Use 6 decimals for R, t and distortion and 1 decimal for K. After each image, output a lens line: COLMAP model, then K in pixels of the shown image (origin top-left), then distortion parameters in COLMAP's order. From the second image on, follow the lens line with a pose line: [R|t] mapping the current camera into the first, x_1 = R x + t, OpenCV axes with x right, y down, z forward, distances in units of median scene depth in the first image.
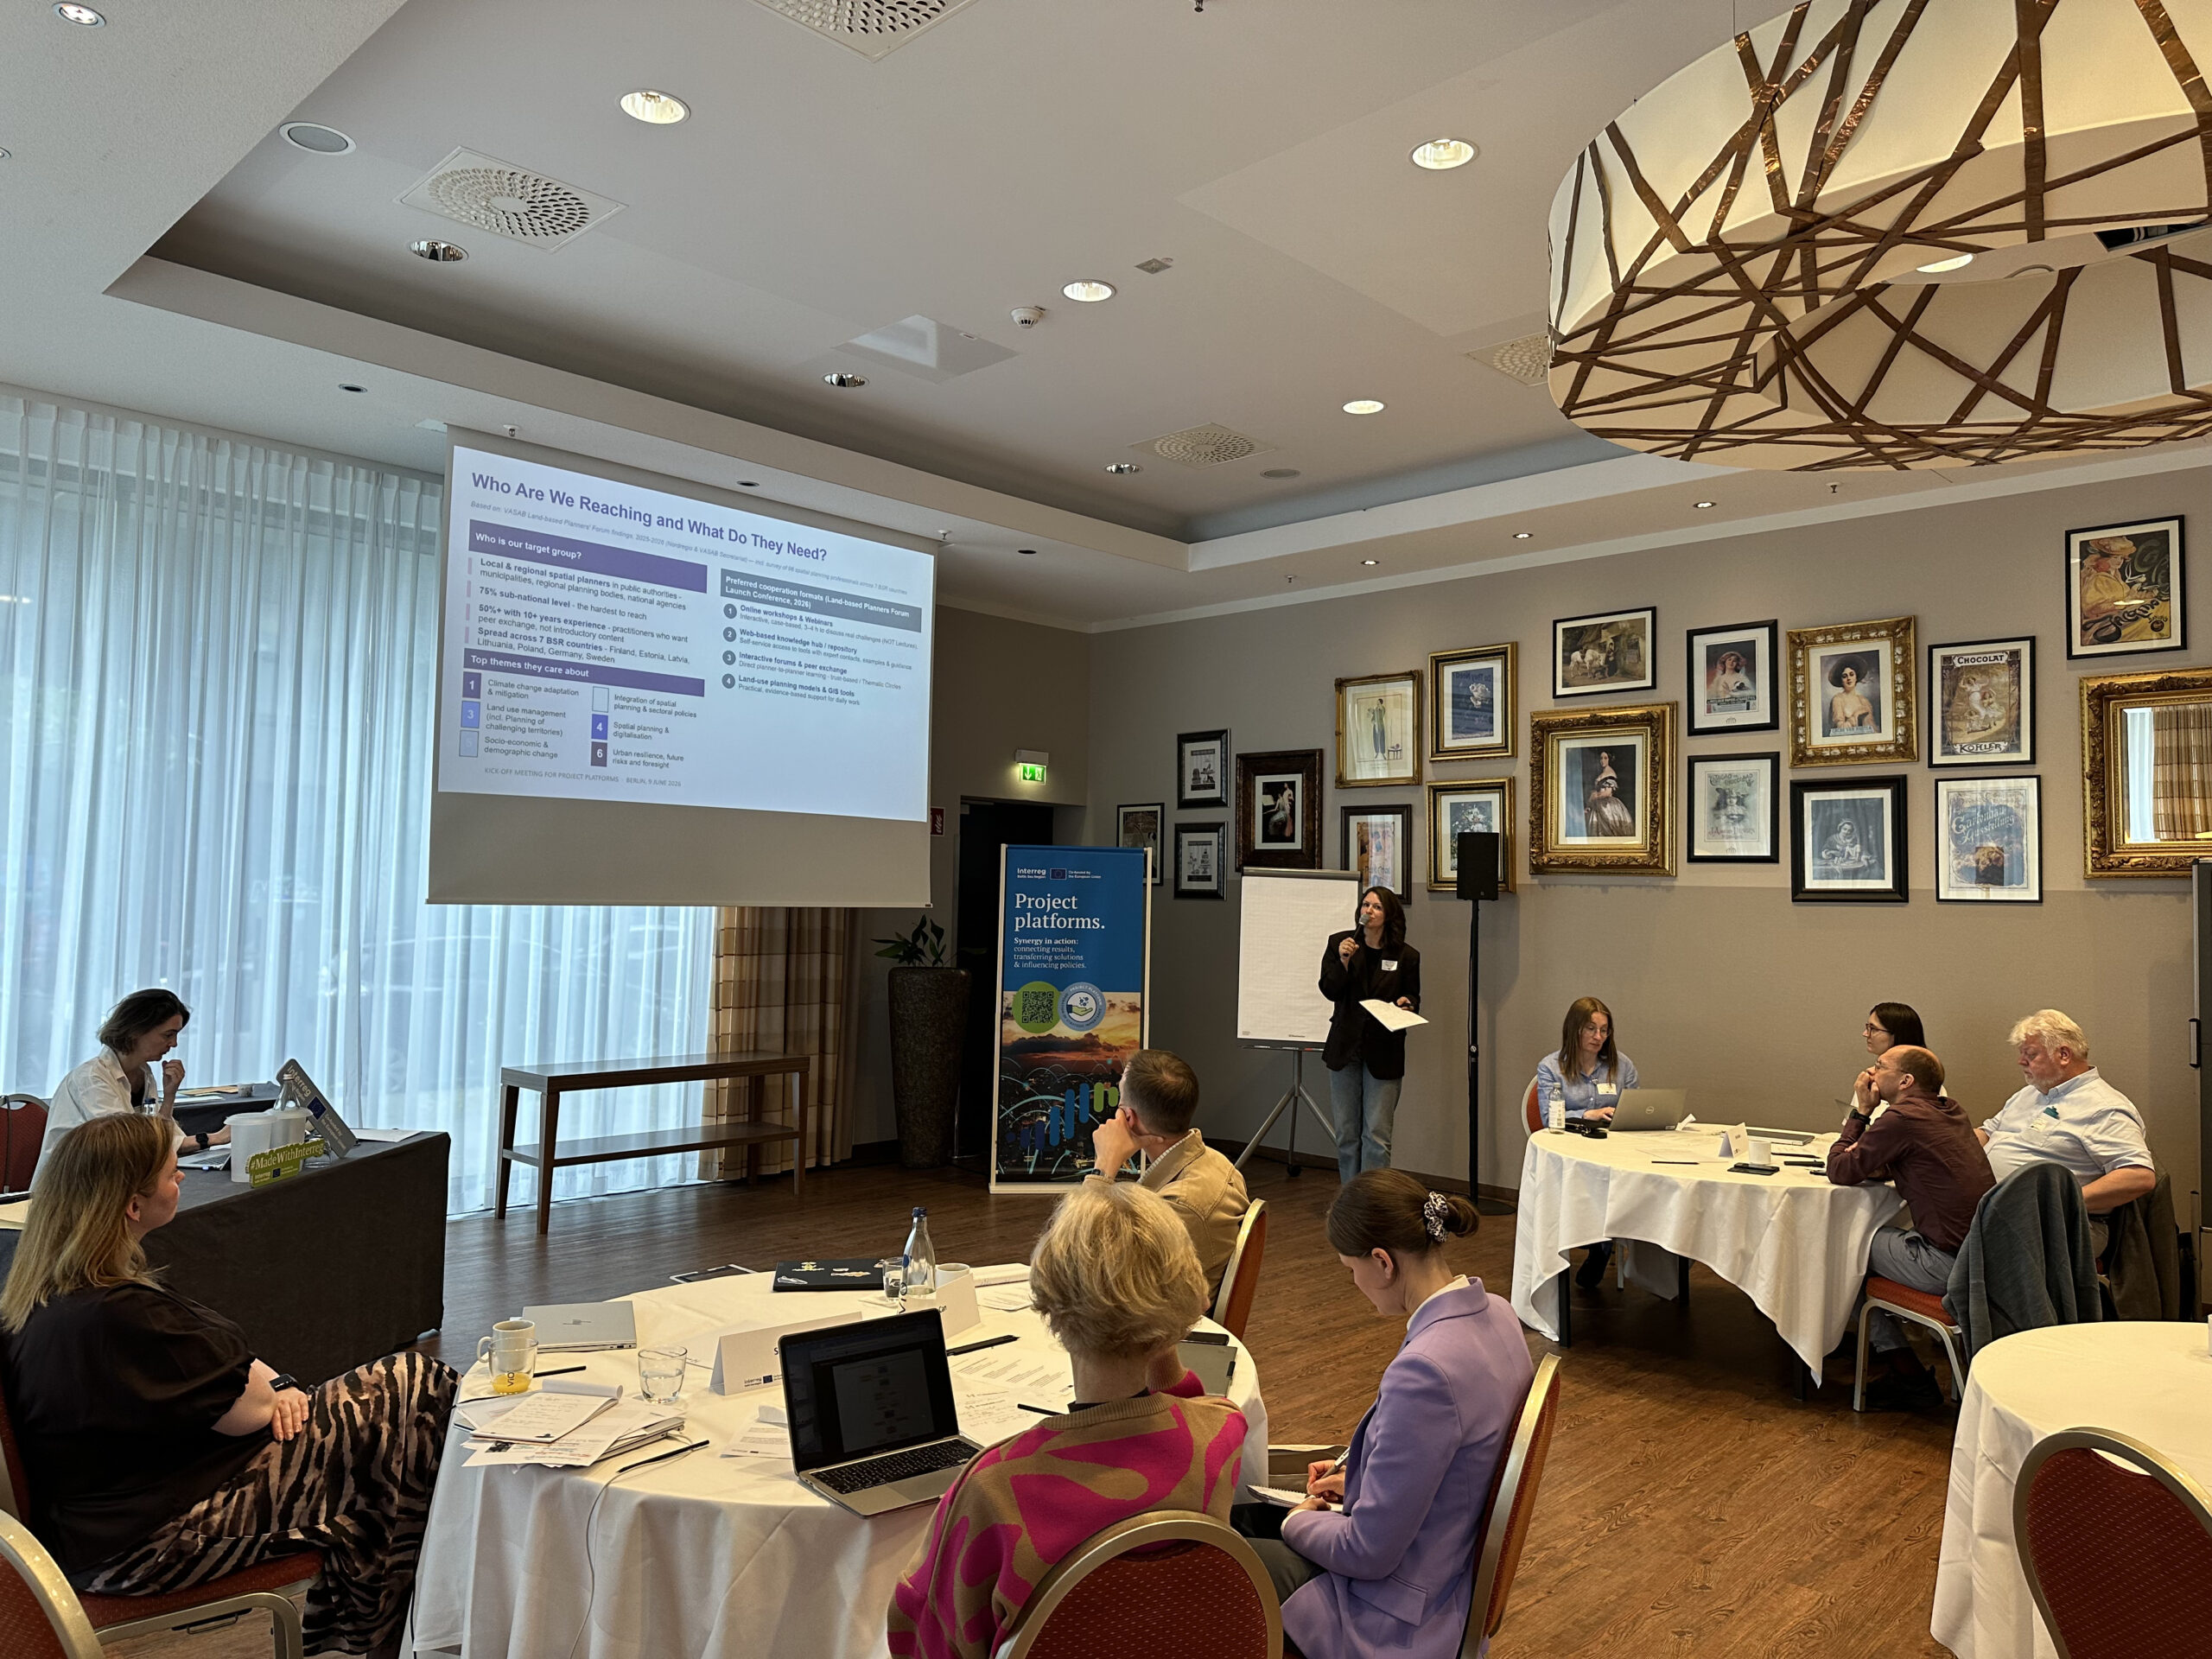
lens RADIAL K [[1517.6, 0, 1106.0], [0, 1517.6, 829.5], [0, 0, 1]] dist [0.047273, -0.001191]
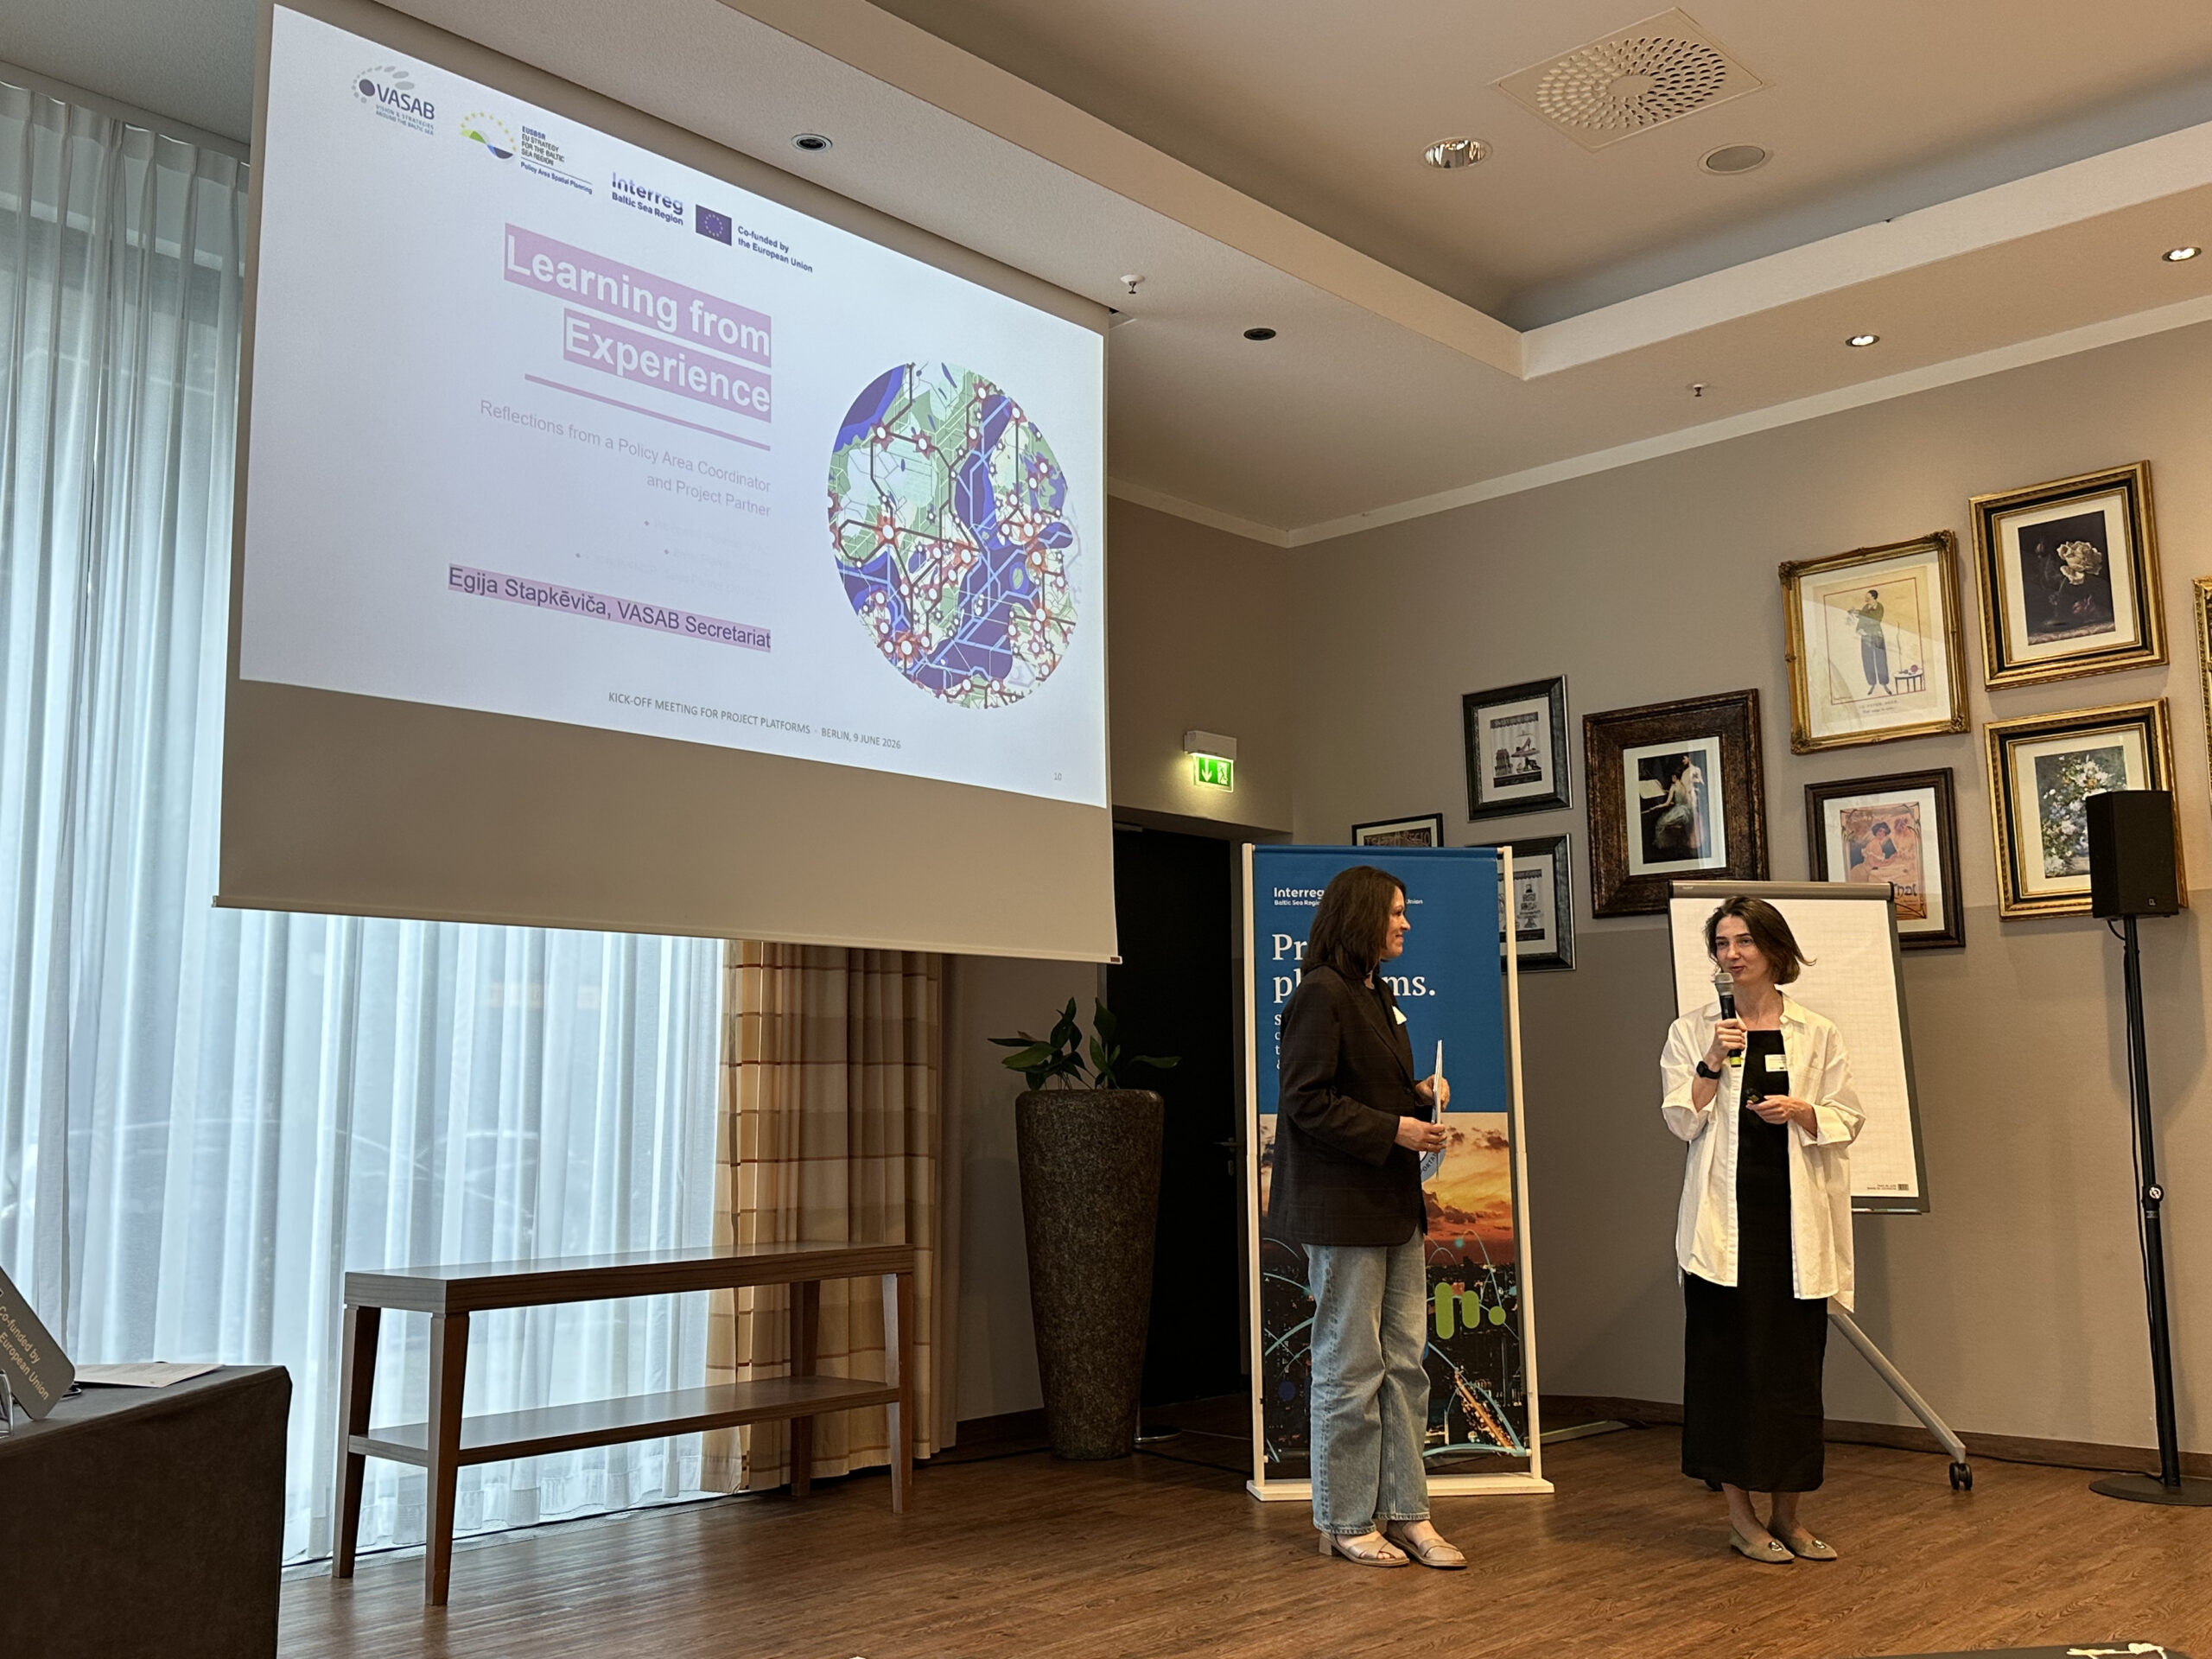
lens RADIAL K [[2074.3, 0, 1106.0], [0, 2074.3, 829.5], [0, 0, 1]] dist [0.039063, 0.002007]
pose [[0.999490, -0.027950, 0.015447, -0.128194], [0.029158, 0.995998, -0.084483, 0.064738], [-0.013024, 0.084890, 0.996305, 0.252174]]
